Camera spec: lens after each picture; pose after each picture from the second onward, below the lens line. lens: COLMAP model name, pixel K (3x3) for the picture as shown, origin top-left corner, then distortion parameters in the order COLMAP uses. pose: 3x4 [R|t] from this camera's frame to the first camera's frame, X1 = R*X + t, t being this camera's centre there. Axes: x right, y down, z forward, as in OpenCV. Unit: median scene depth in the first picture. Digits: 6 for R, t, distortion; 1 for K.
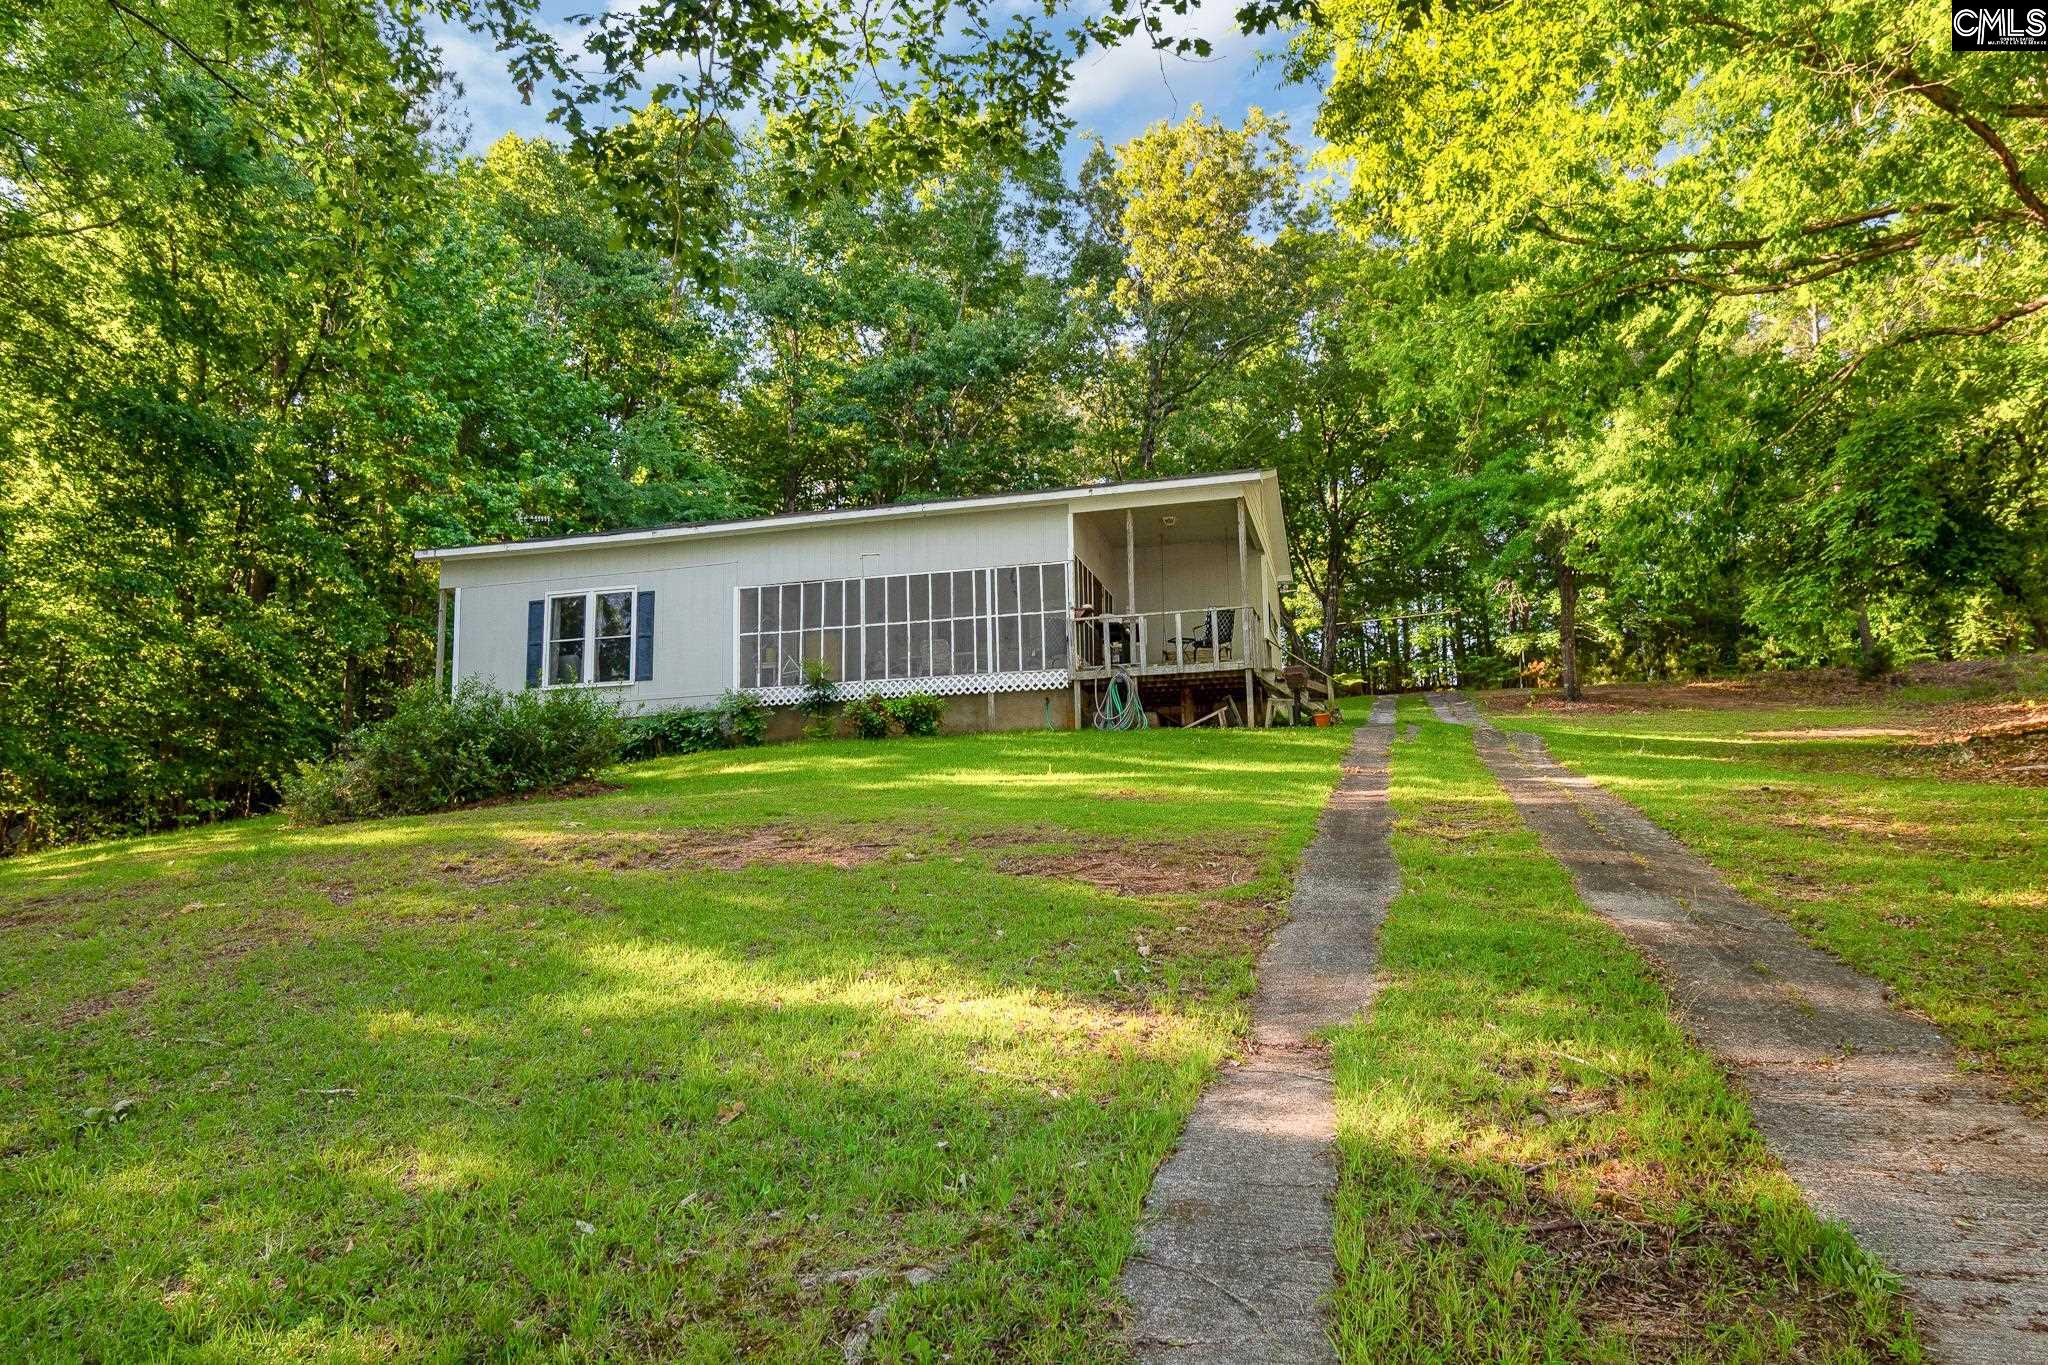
lens RADIAL K [[1334.0, 0, 1024.0], [0, 1334.0, 682.5], [0, 0, 1]] dist [-0.000116, 0.000225]
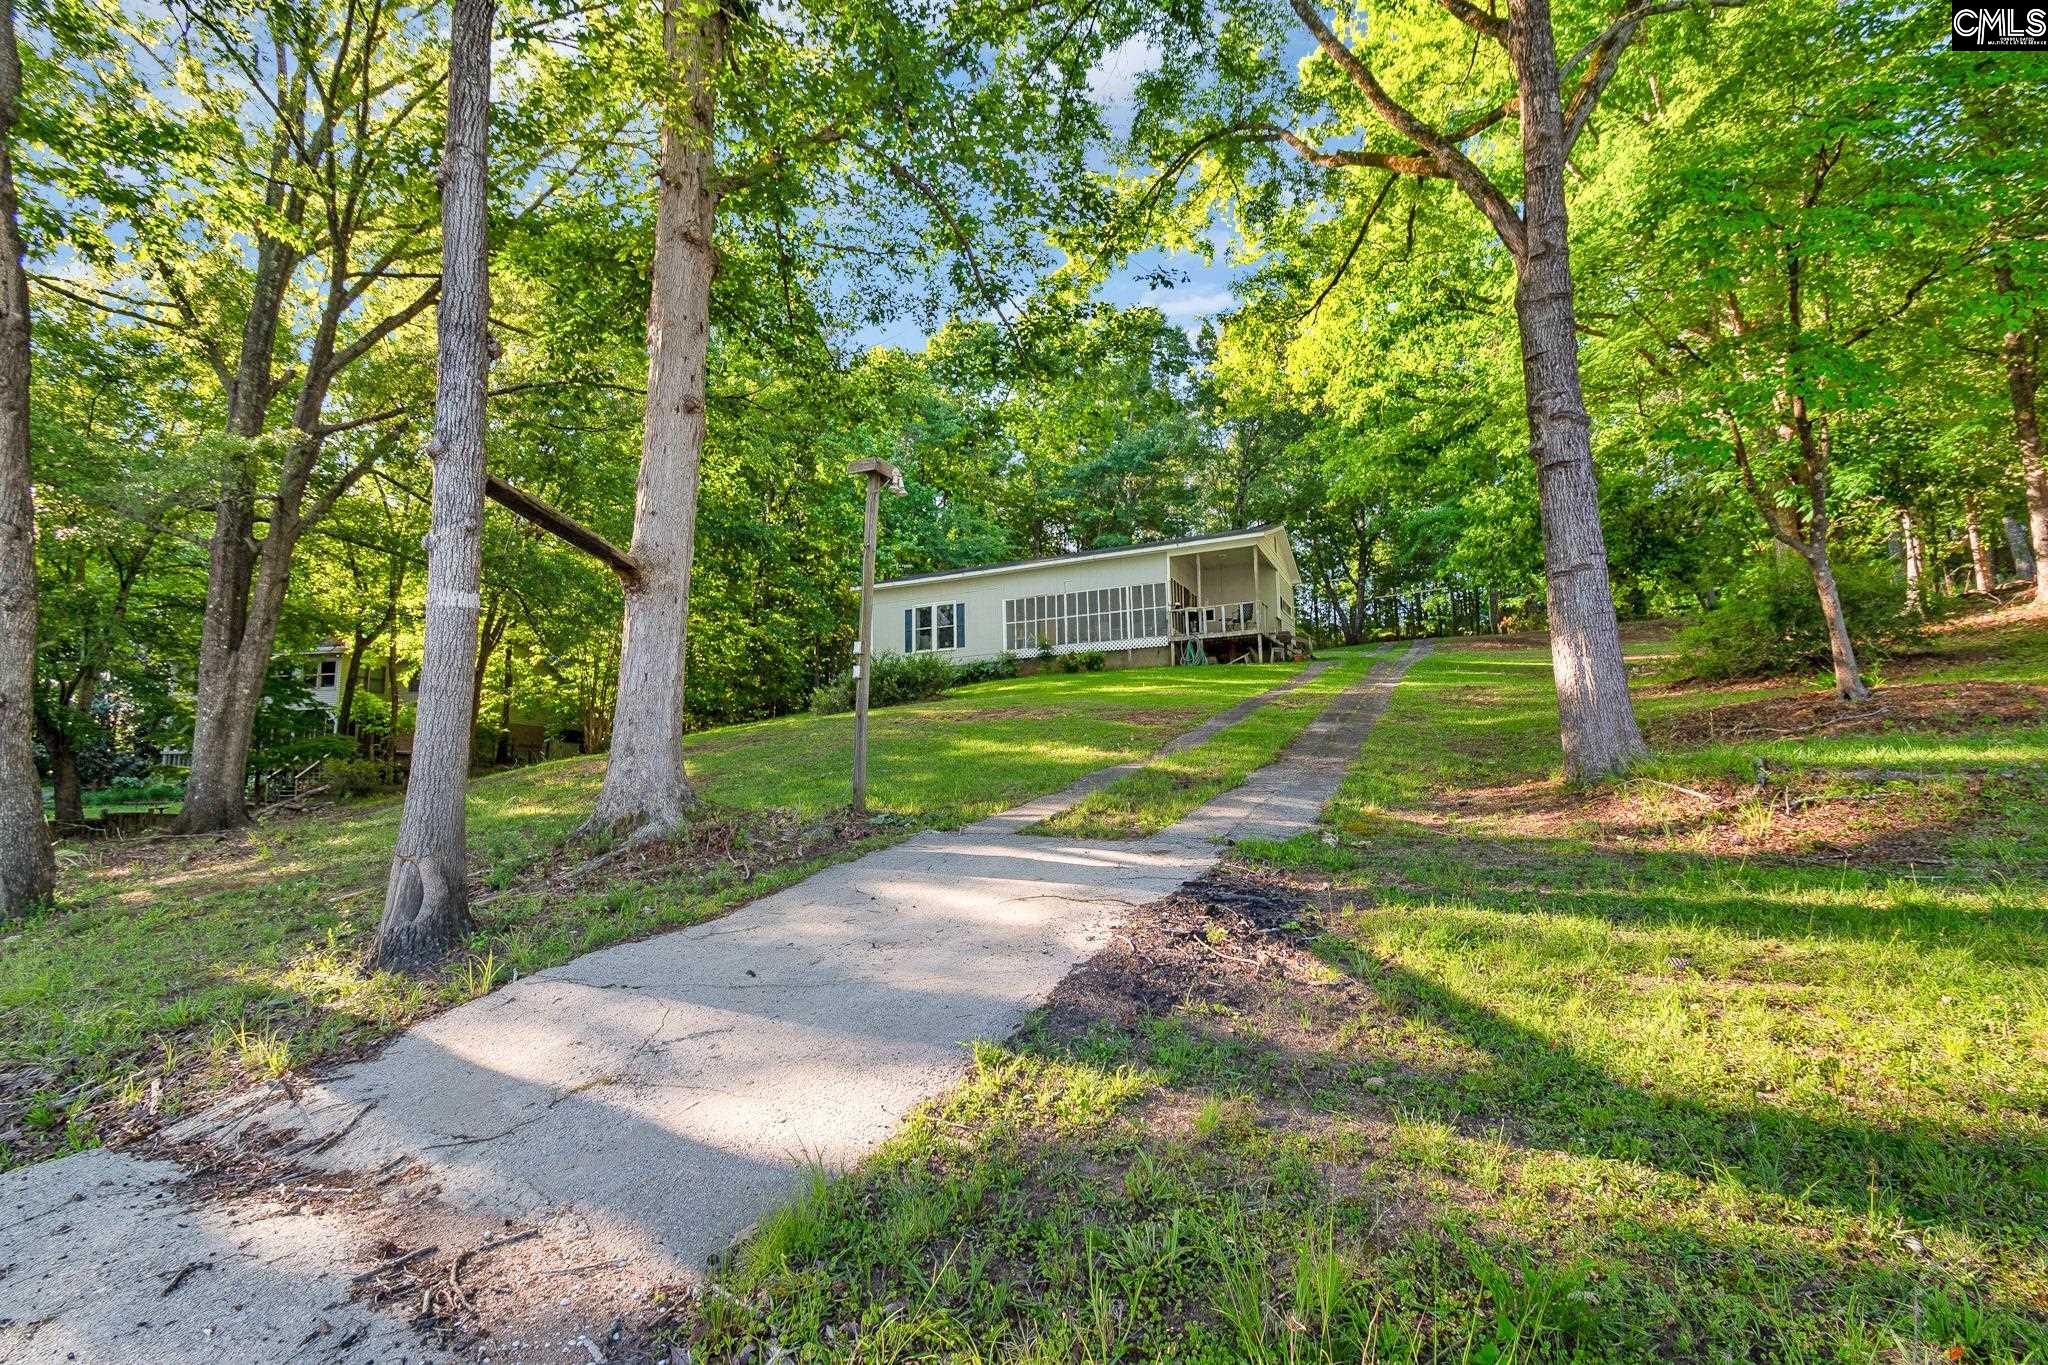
lens RADIAL K [[911.1, 0, 1042.5], [0, 911.1, 670.1], [0, 0, 1]] dist [0.000364, -0.000080]
pose [[0.982882, -0.022453, -0.182863, 0.093994], [0.028665, 0.999096, 0.031397, -0.007199], [0.181993, -0.036101, 0.982637, -0.356852]]
